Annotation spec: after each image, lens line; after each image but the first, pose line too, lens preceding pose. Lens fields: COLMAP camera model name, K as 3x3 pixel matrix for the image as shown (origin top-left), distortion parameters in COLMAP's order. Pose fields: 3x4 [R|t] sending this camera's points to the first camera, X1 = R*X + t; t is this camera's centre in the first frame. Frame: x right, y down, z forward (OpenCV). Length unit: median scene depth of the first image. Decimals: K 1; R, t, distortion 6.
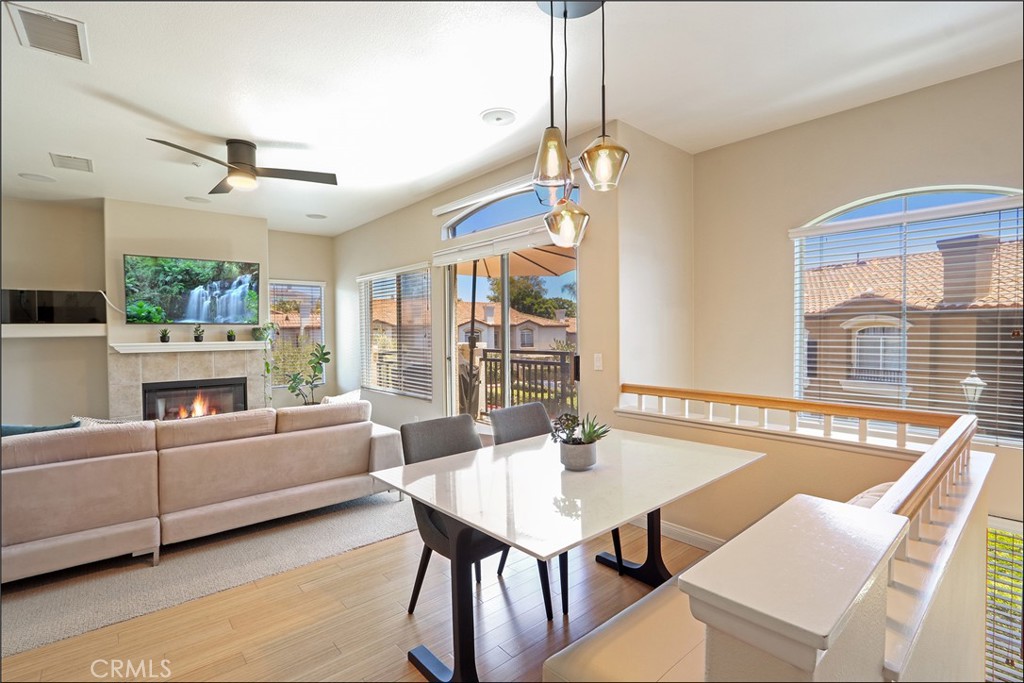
lens RADIAL K [[475.2, 0, 518.7], [0, 475.2, 340.3], [0, 0, 1]] dist [-0.037245, -0.000219]
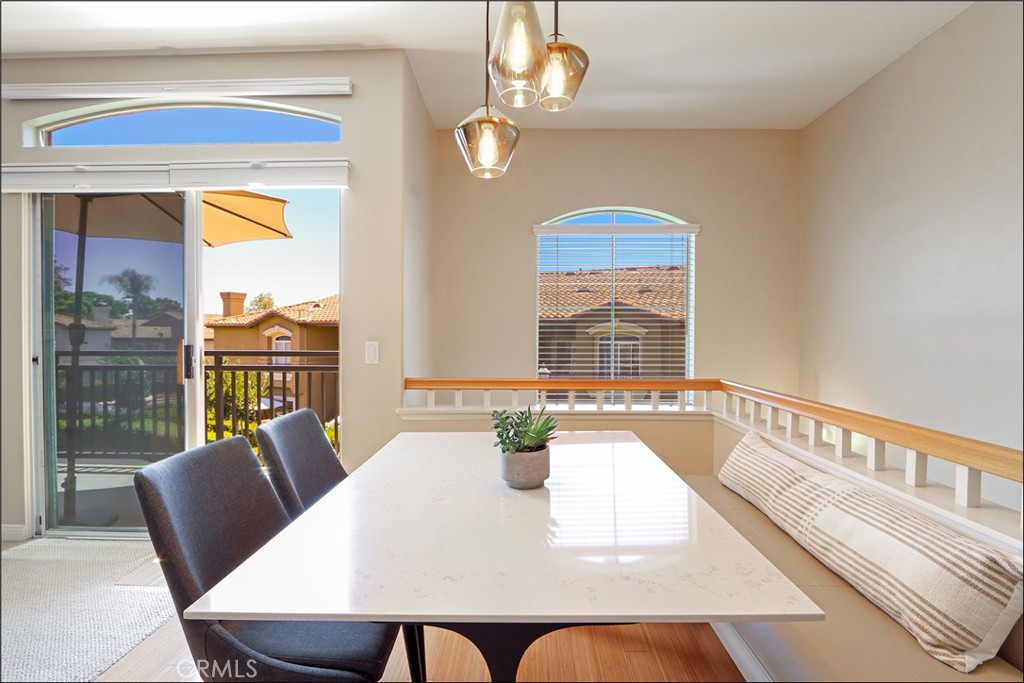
lens RADIAL K [[472.4, 0, 497.5], [0, 472.4, 338.5], [0, 0, 1]] dist [-0.000912, 0.000124]
pose [[0.690640, 0.007980, 0.723154, -0.164426], [0.007237, 0.999813, -0.017944, 0.025503], [-0.723162, 0.017626, 0.690453, 0.208928]]
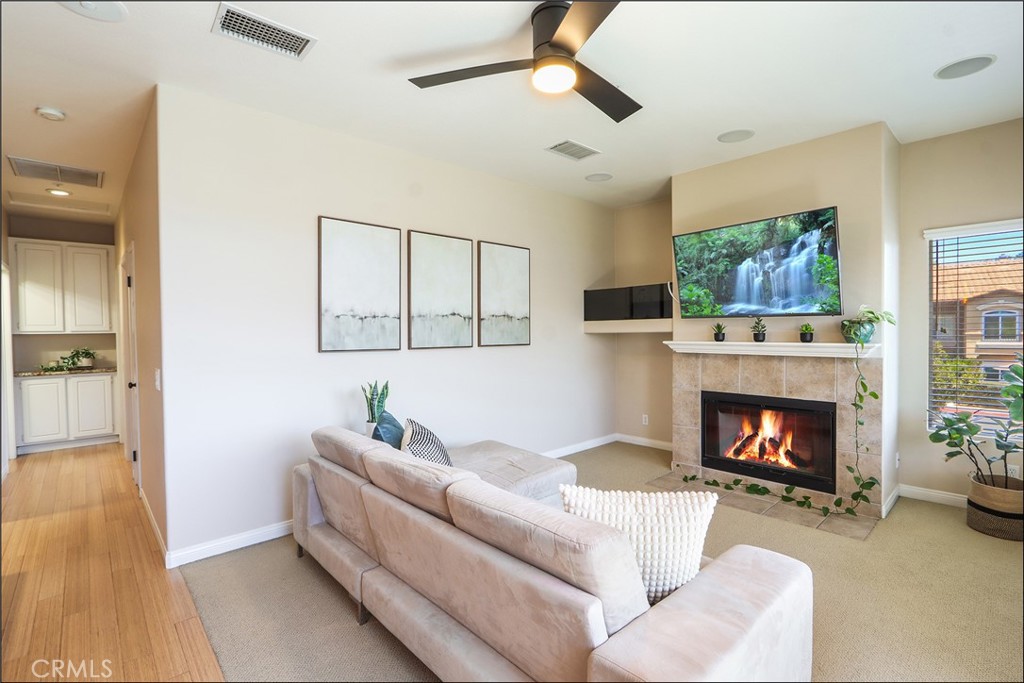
lens RADIAL K [[496.6, 0, 512.0], [0, 496.6, 341.5], [0, 0, 1]] dist [-0.033503, 0.016766]
pose [[0.005495, 0.030822, -0.999510, 0.036510], [-0.012594, 0.999448, 0.030751, -0.014880], [0.999906, 0.012419, 0.005880, 0.652987]]
